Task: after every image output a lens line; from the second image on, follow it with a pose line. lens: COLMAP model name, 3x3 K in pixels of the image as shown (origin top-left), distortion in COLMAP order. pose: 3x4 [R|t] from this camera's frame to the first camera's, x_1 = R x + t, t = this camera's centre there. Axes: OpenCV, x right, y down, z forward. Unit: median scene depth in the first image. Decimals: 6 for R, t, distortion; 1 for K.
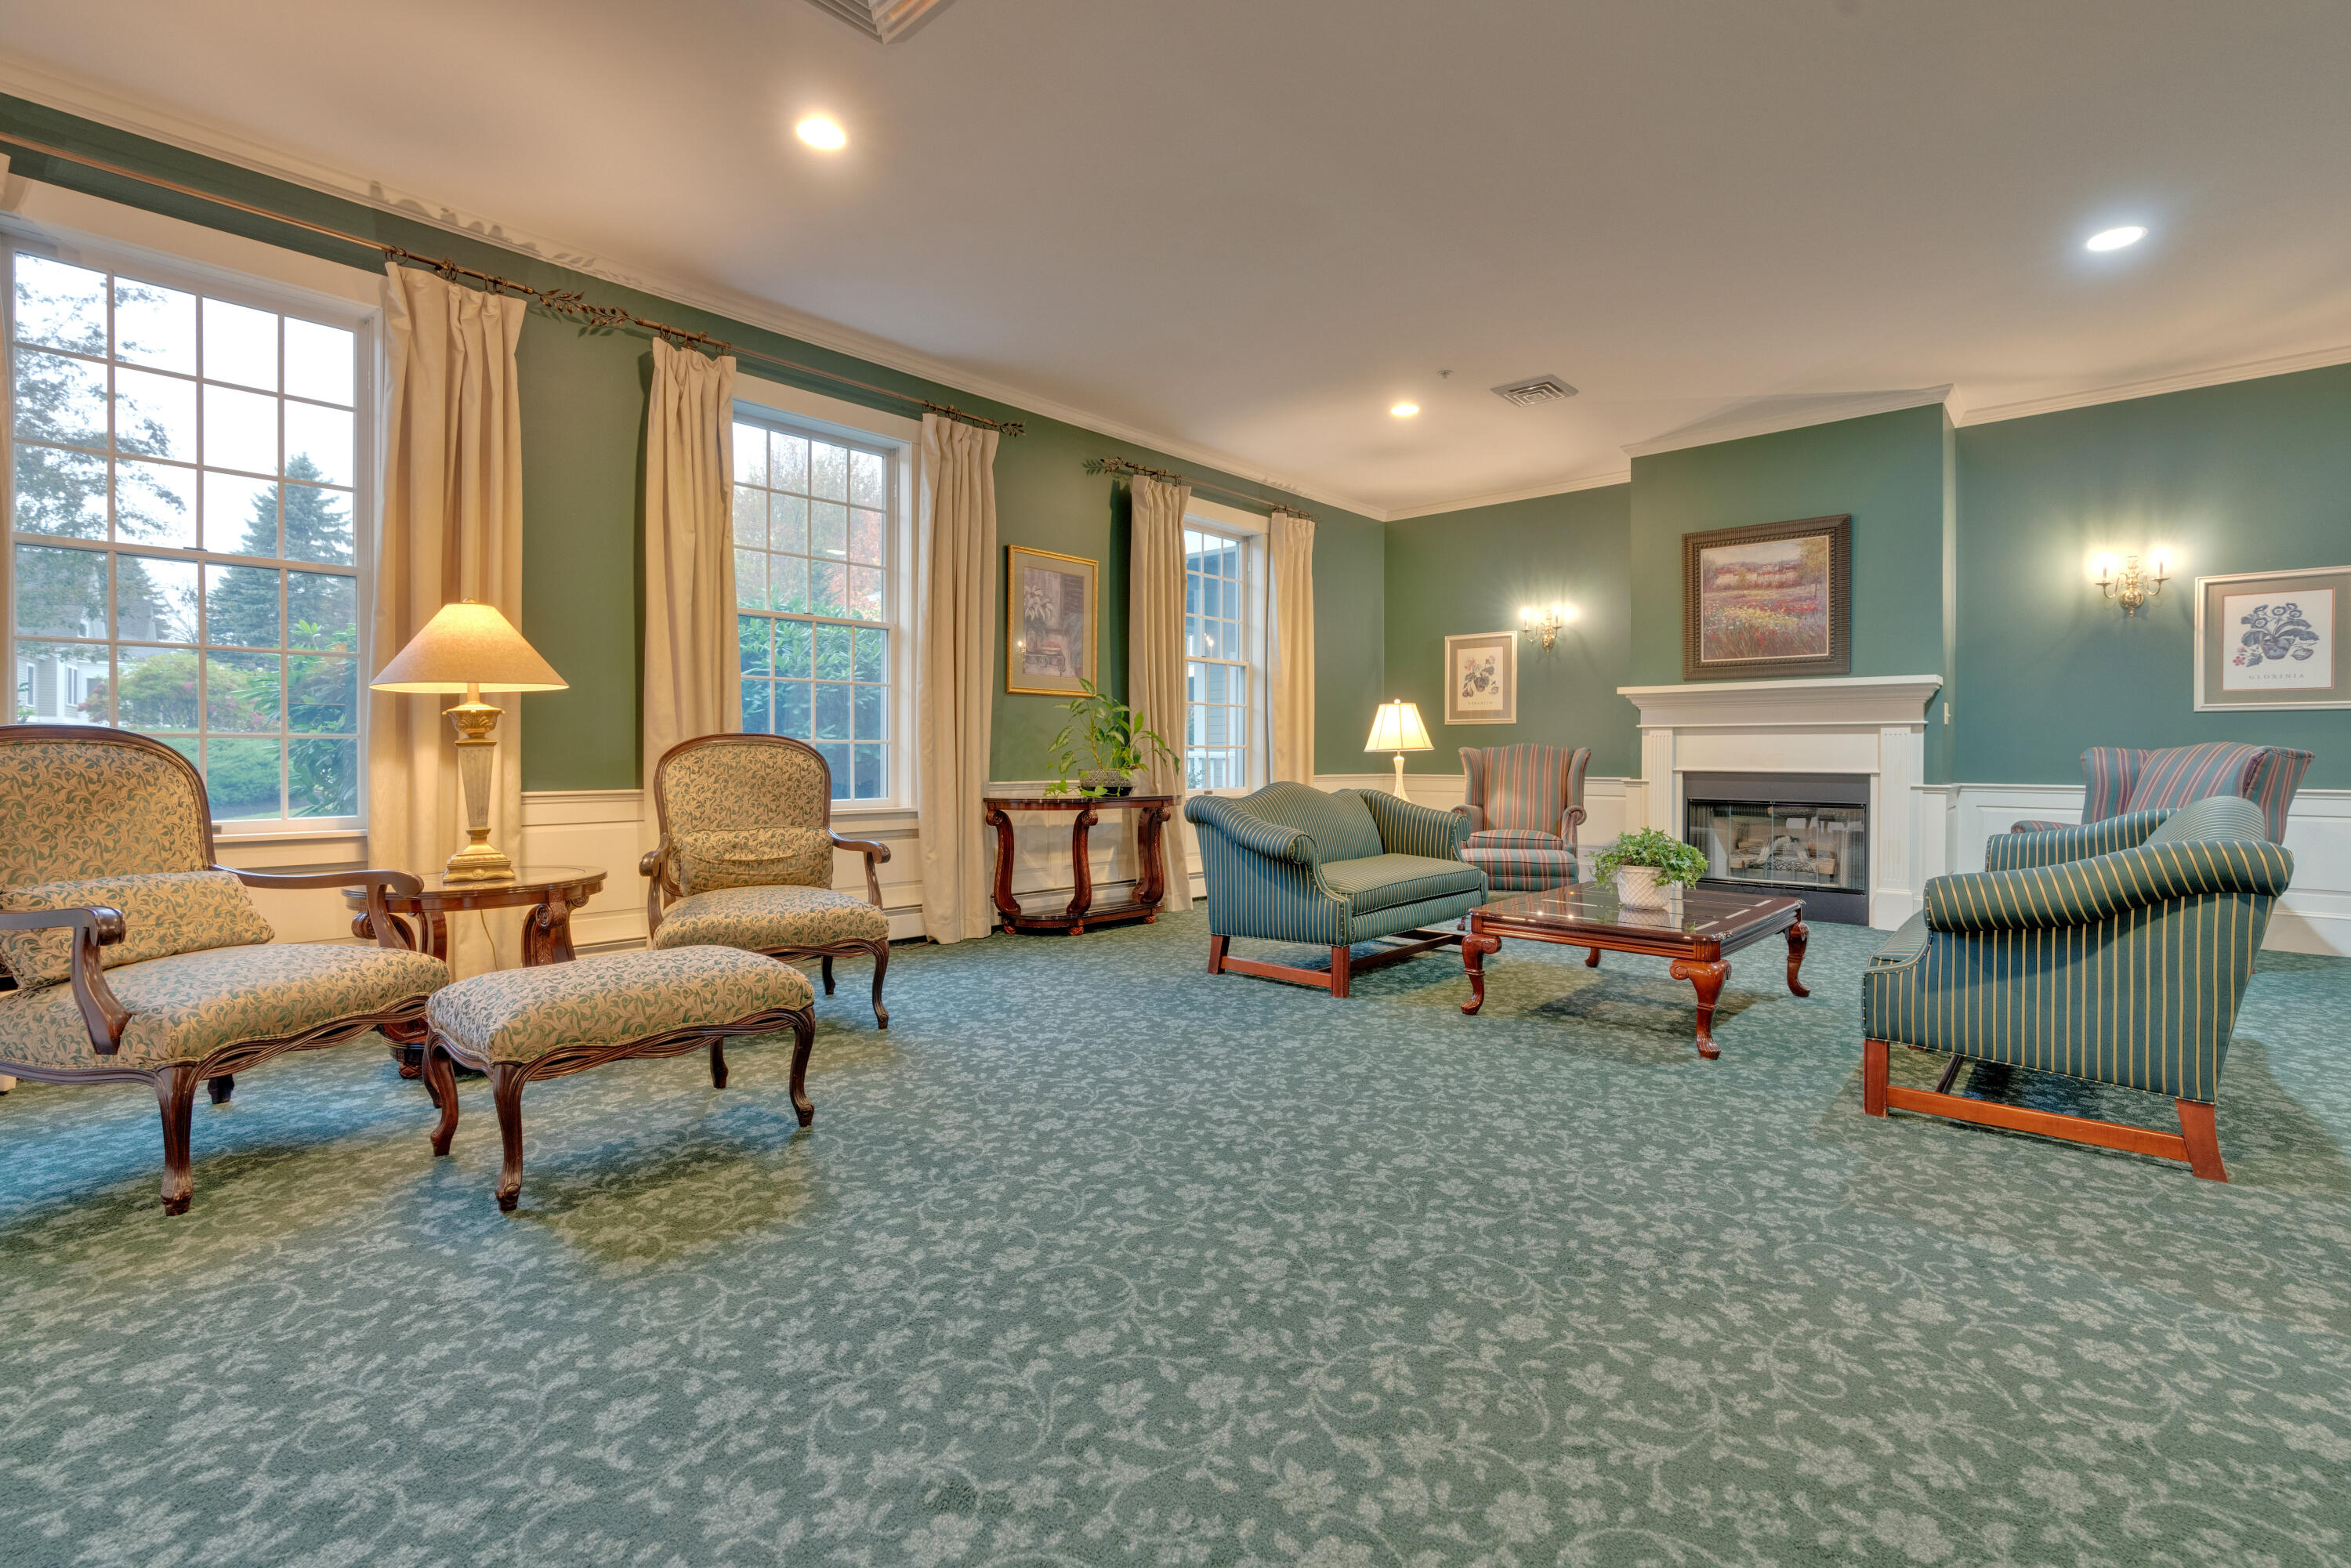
lens RADIAL K [[1070.3, 0, 1176.9], [0, 1070.3, 776.2], [0, 0, 1]] dist [-0.018956, 0.012562]
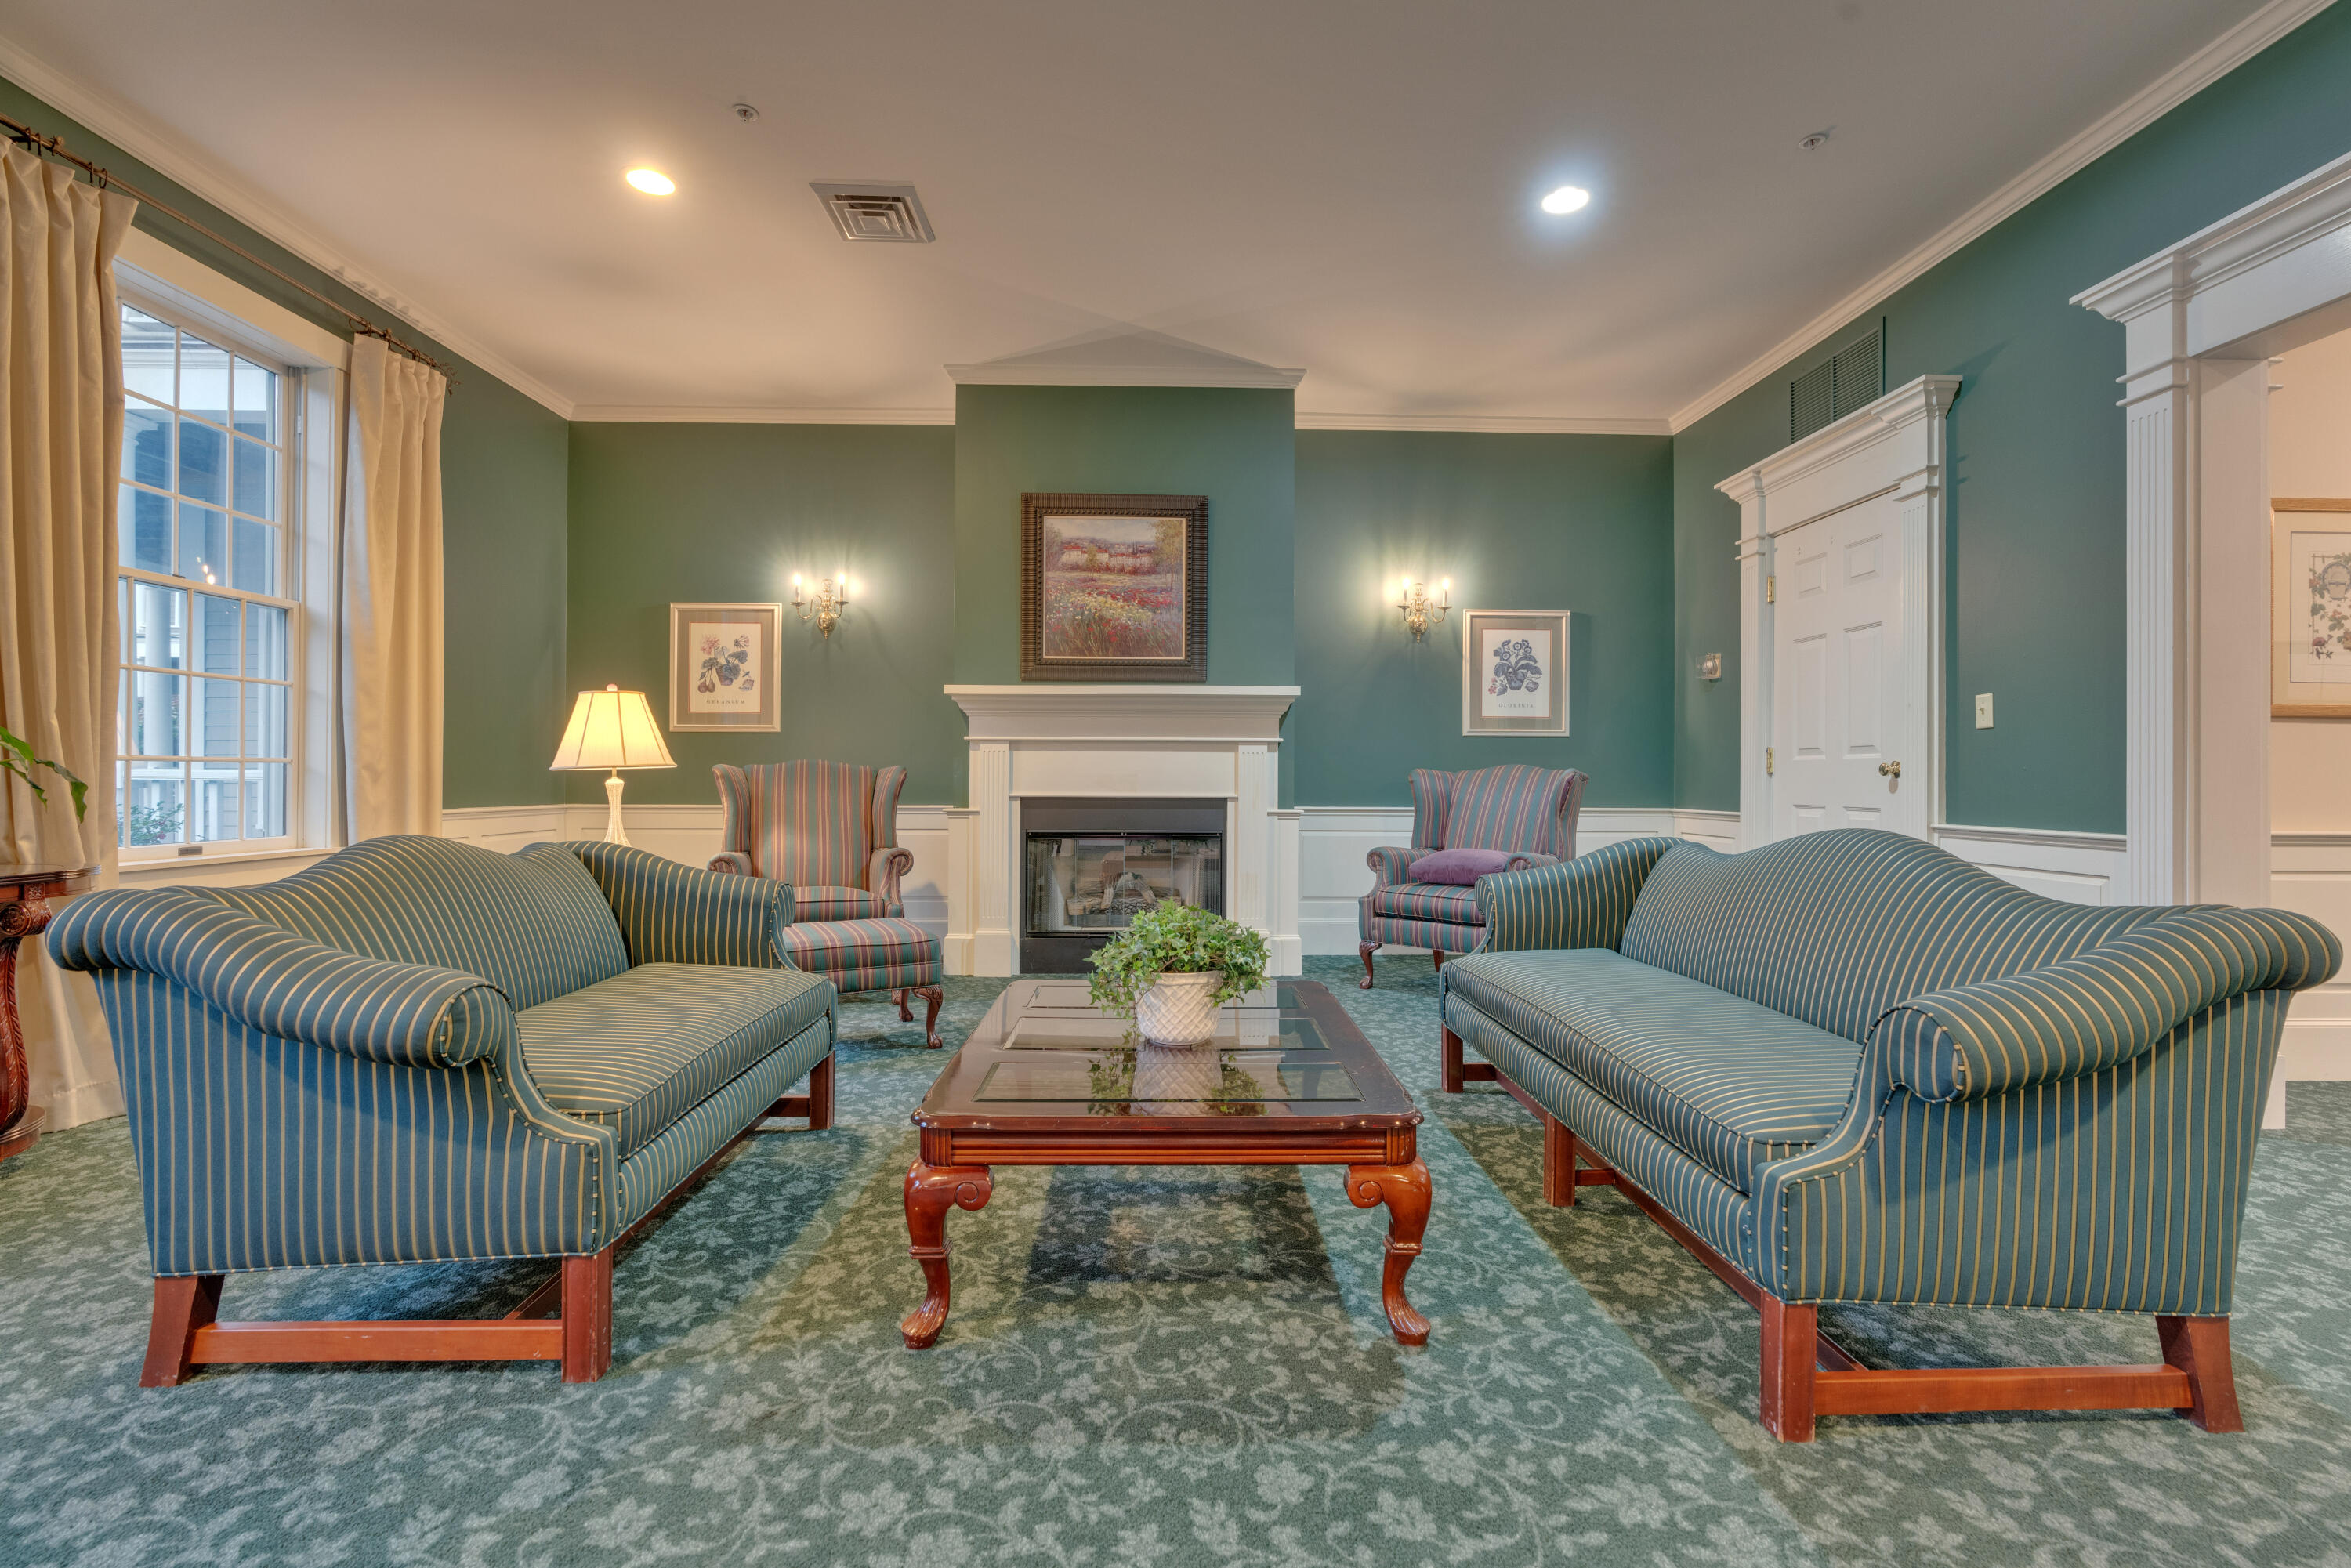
lens RADIAL K [[1046.9, 0, 1183.5], [0, 1046.9, 772.4], [0, 0, 1]] dist [-0.016916, 0.007803]
pose [[0.717241, 0.003701, 0.696816, 0.027755], [0.012056, 0.999770, -0.017719, -0.007886], [-0.696721, 0.021110, 0.717031, 0.385175]]
